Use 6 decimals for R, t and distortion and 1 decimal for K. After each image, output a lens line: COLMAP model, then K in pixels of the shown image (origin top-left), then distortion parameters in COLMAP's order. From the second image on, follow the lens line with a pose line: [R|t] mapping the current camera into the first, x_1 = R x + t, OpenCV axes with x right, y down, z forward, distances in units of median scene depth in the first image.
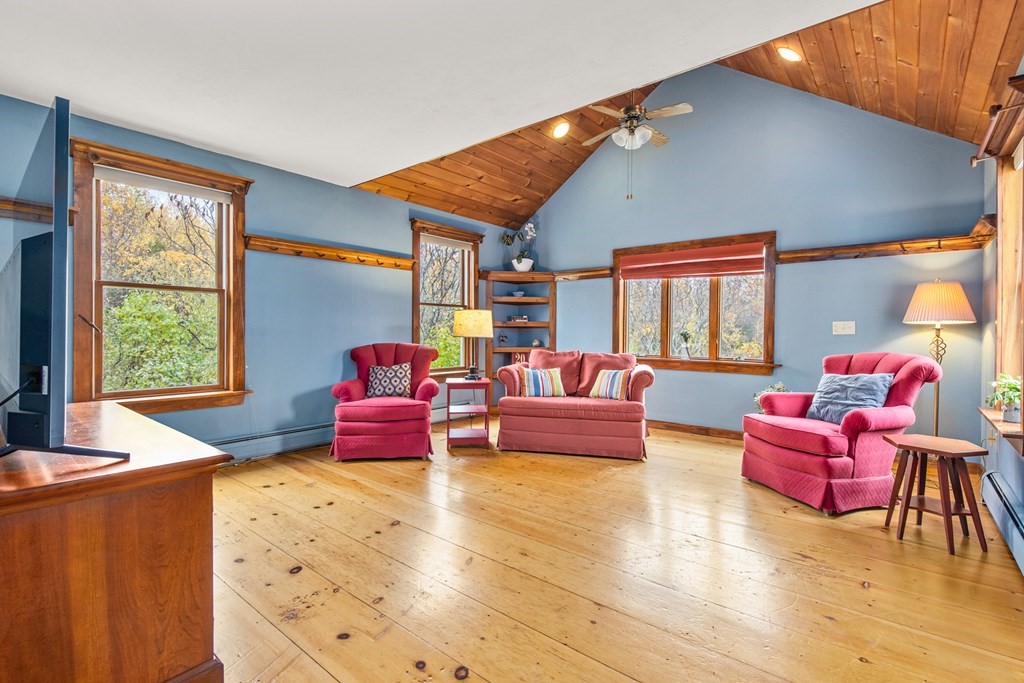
lens RADIAL K [[468.9, 0, 513.5], [0, 468.9, 335.9], [0, 0, 1]] dist [0.012504, -0.000149]
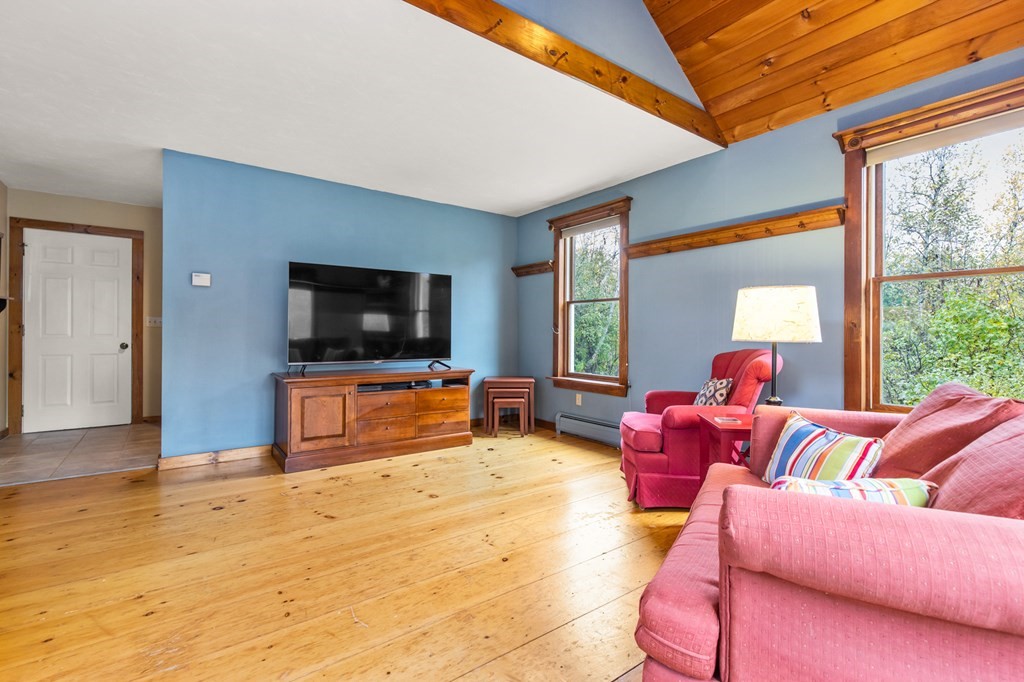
lens RADIAL K [[468.9, 0, 532.6], [0, 468.9, 334.9], [0, 0, 1]] dist [0.012504, -0.000149]
pose [[-0.226855, -0.003973, -0.973921, 0.706961], [-0.011347, 0.999935, -0.001436, -0.000890], [0.973863, 0.010725, -0.226885, 1.283848]]
